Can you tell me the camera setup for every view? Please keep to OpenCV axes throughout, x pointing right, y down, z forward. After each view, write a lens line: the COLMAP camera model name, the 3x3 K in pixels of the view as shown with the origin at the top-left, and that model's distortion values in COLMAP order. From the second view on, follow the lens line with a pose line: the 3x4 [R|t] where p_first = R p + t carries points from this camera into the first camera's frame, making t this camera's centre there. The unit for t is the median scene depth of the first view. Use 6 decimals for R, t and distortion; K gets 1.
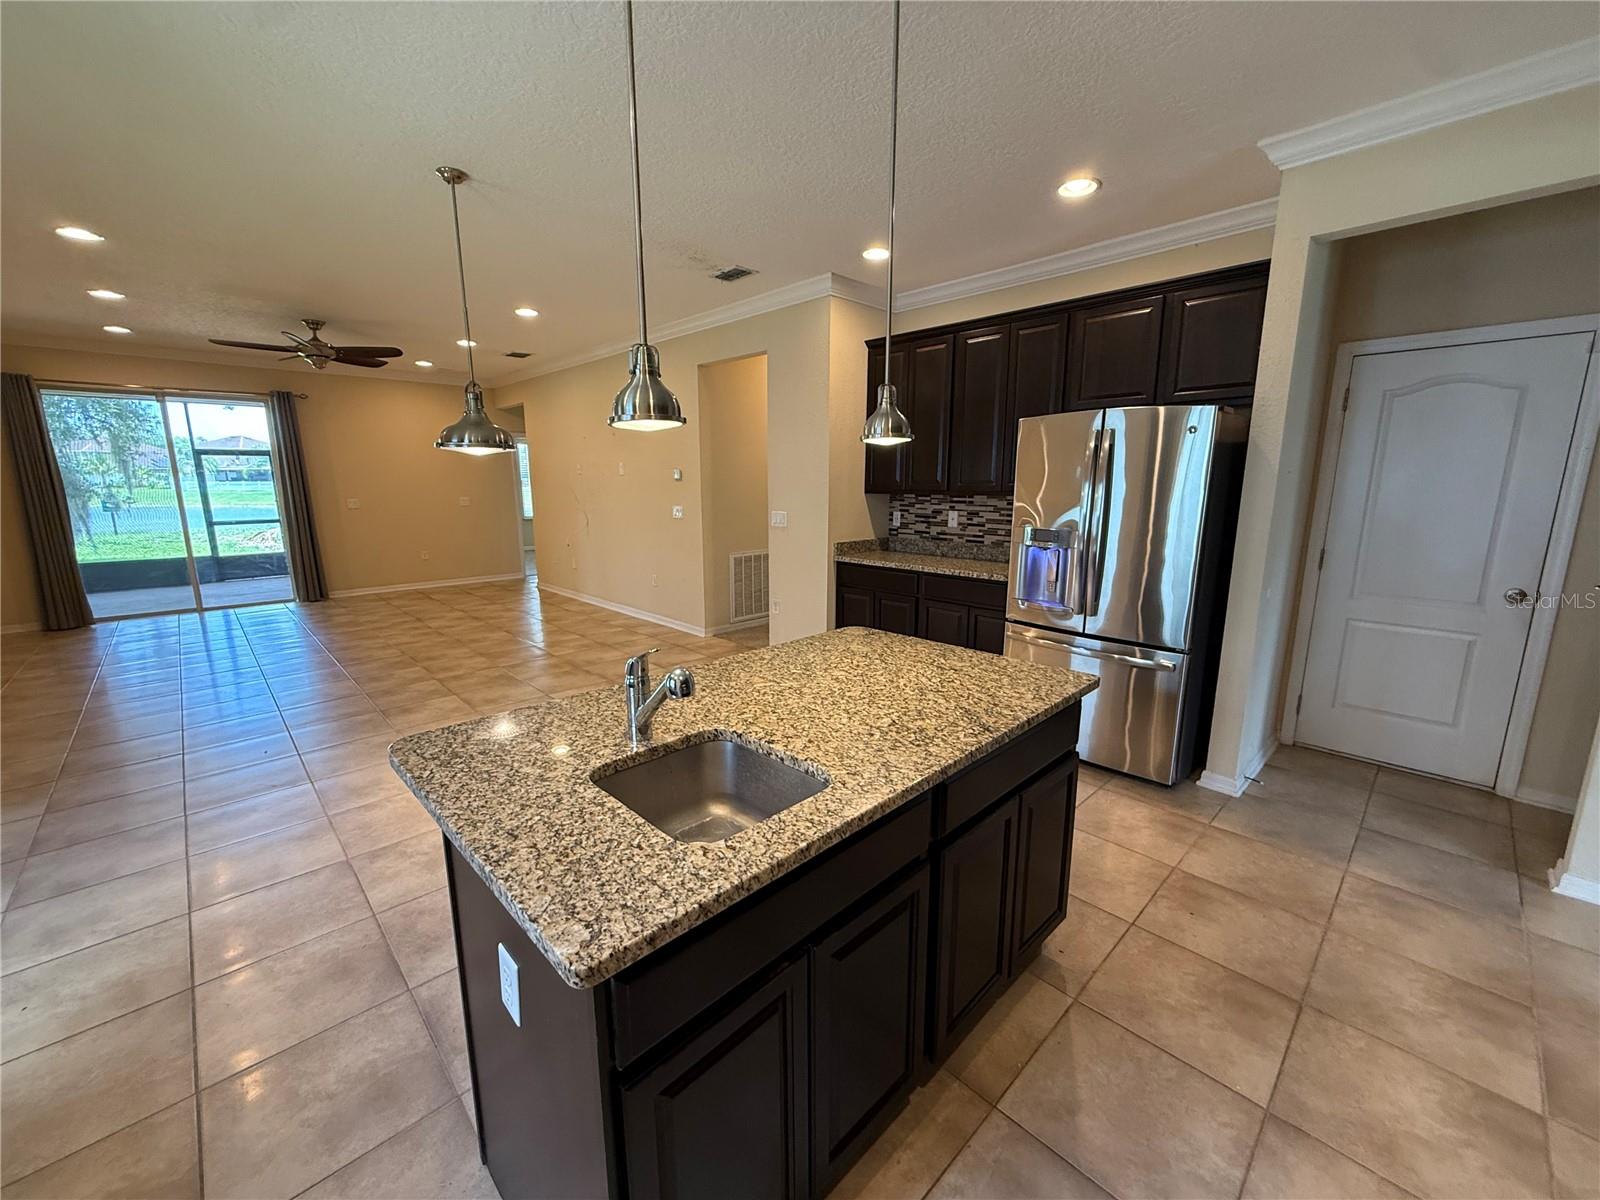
lens RADIAL K [[638.6, 0, 797.3], [0, 638.6, 599.7], [0, 0, 1]] dist [-0.001454, 0.001401]
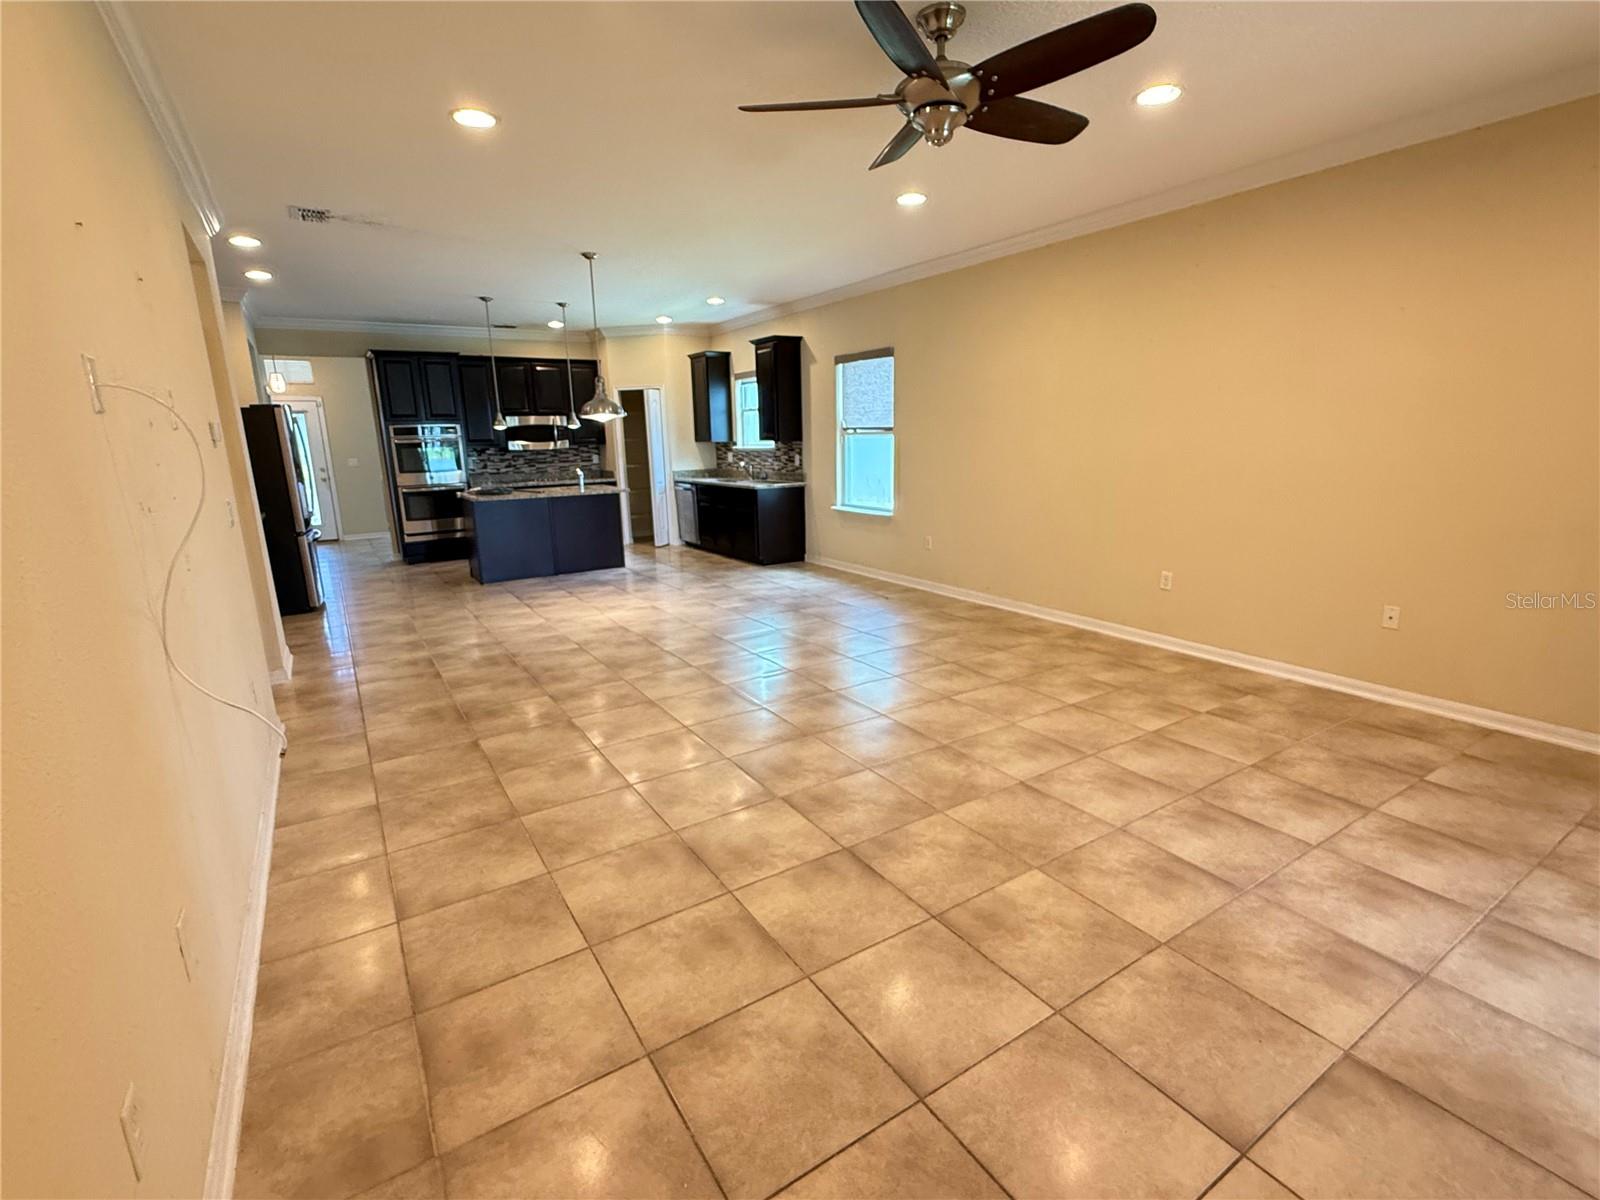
lens RADIAL K [[737.9, 0, 801.9], [0, 737.9, 606.7], [0, 0, 1]] dist [-0.001584, 0.000476]
pose [[-0.980781, -0.022035, 0.193865, -0.803039], [0.059370, 0.912785, 0.404103, -0.305823], [-0.185862, 0.407847, -0.893933, 1.631930]]
